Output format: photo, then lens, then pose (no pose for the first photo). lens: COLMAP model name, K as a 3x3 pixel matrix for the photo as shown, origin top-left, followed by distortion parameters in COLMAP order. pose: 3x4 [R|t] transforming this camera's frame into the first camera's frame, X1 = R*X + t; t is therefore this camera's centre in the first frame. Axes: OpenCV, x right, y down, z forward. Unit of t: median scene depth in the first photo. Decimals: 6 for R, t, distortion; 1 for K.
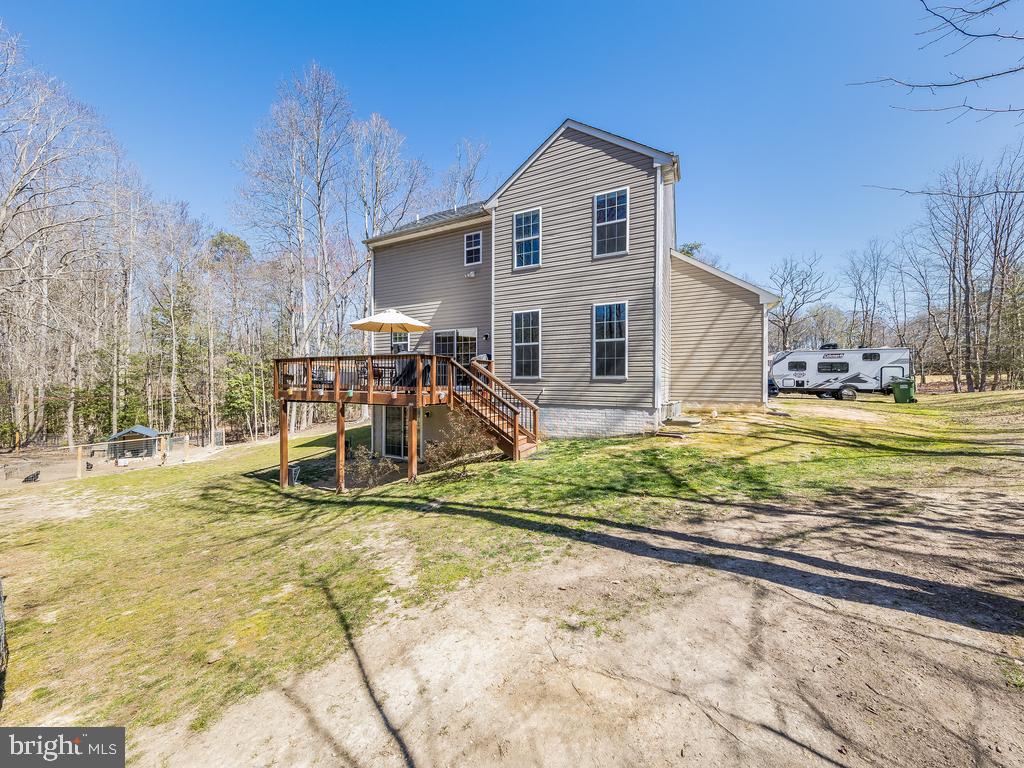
lens RADIAL K [[360.3, 0, 509.1], [0, 360.3, 383.8], [0, 0, 1]] dist [0.030600, 0.000010]
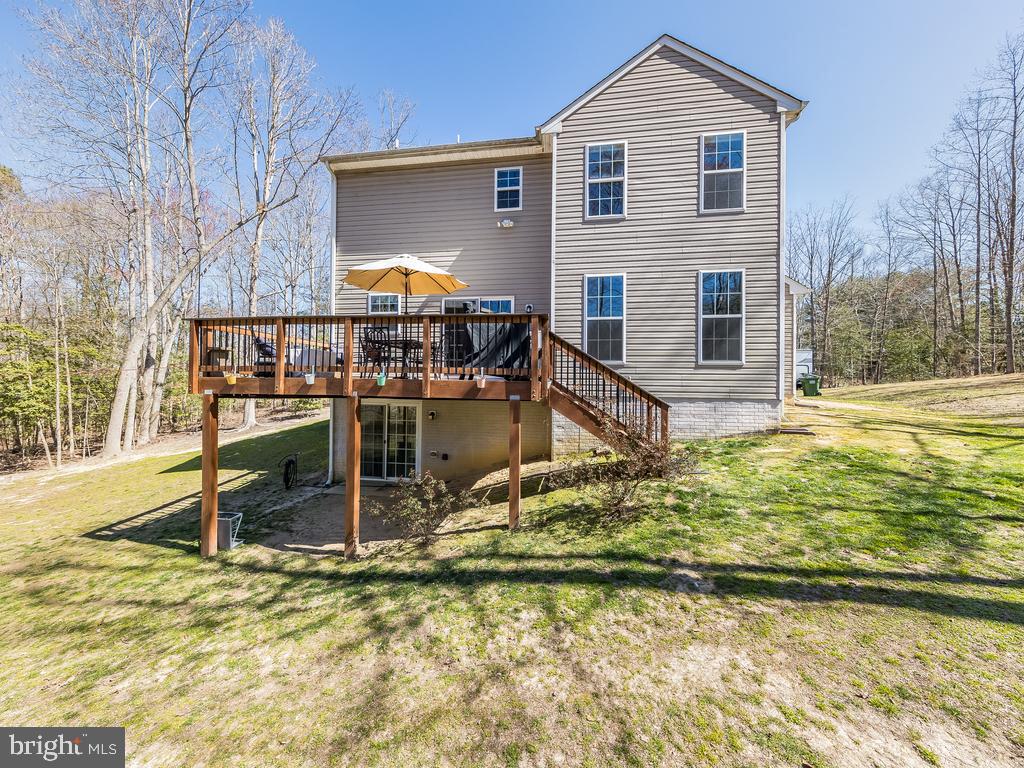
lens RADIAL K [[367.8, 0, 511.7], [0, 367.8, 381.5], [0, 0, 1]] dist [0.013209, 0.000156]
pose [[0.949070, 0.005258, 0.315022, -0.379731], [-0.003753, 0.999978, -0.005384, 0.027620], [-0.315043, 0.003928, 0.949069, 0.327118]]
